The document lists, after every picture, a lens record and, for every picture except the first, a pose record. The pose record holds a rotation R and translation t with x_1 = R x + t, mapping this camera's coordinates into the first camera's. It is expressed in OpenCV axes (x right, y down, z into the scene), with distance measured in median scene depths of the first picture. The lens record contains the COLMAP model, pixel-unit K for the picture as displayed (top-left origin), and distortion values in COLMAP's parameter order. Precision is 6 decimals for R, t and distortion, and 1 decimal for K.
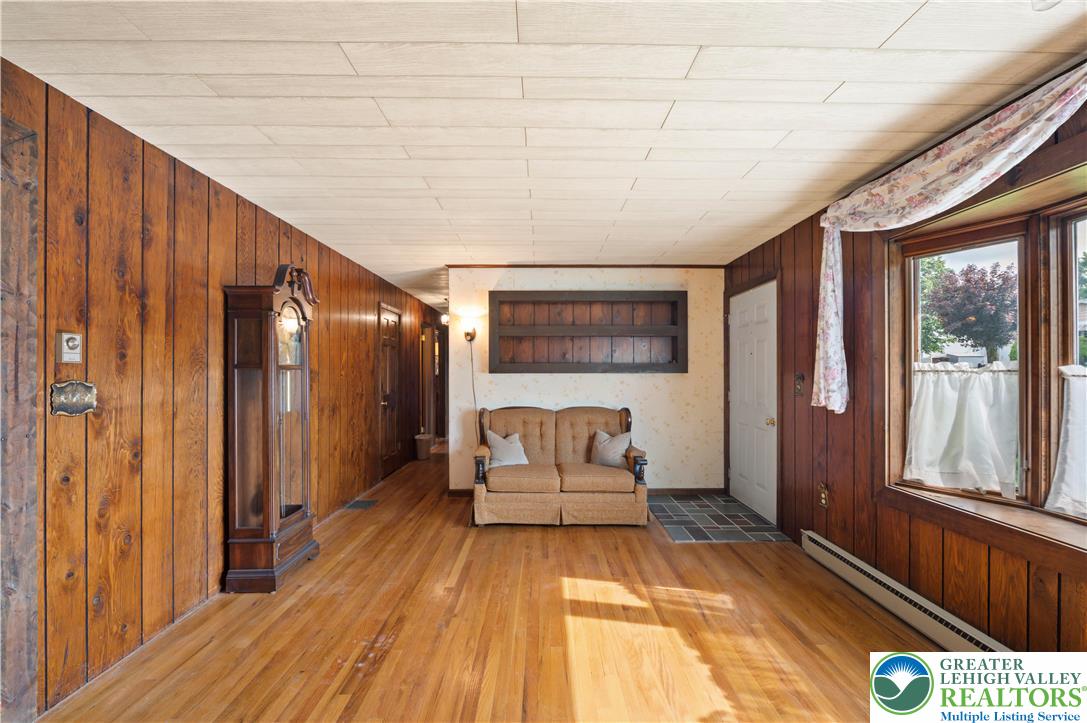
lens RADIAL K [[434.4, 0, 545.8], [0, 434.4, 368.1], [0, 0, 1]] dist [-0.007033, -0.000189]
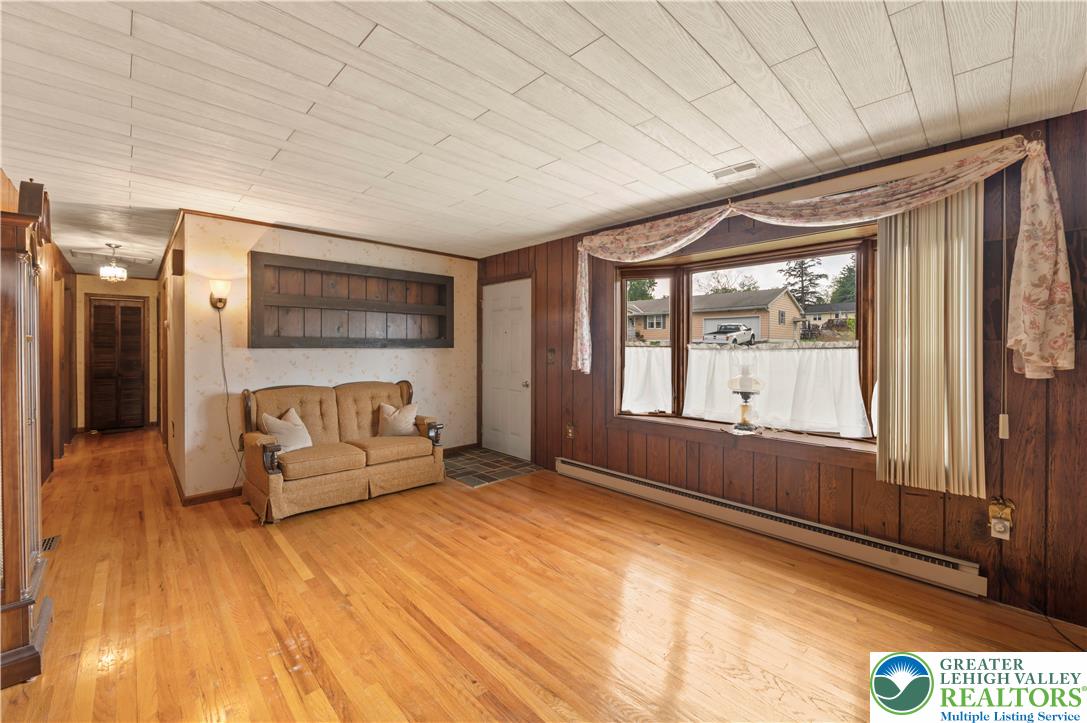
lens RADIAL K [[434.4, 0, 541.2], [0, 434.4, 345.5], [0, 0, 1]] dist [-0.007033, -0.000189]
pose [[0.728158, 0.003160, 0.685403, -0.361701], [-0.006283, 0.999978, 0.002065, 0.001220], [-0.685381, -0.005810, 0.728161, -0.006415]]
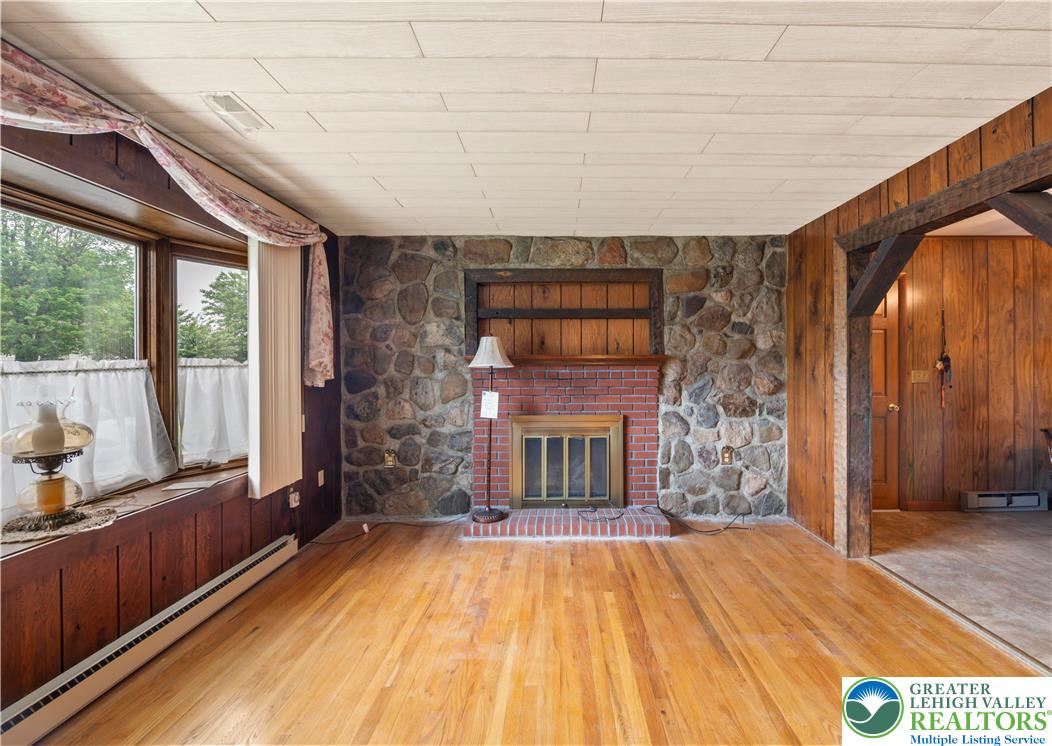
lens RADIAL K [[514.0, 0, 526.7], [0, 514.0, 369.6], [0, 0, 1]] dist [-0.001440, -0.000003]
pose [[-0.999923, 0.006476, 0.010585, 0.035796], [0.006456, 0.999977, -0.001909, 0.008881], [-0.010597, -0.001841, -0.999942, 0.905795]]
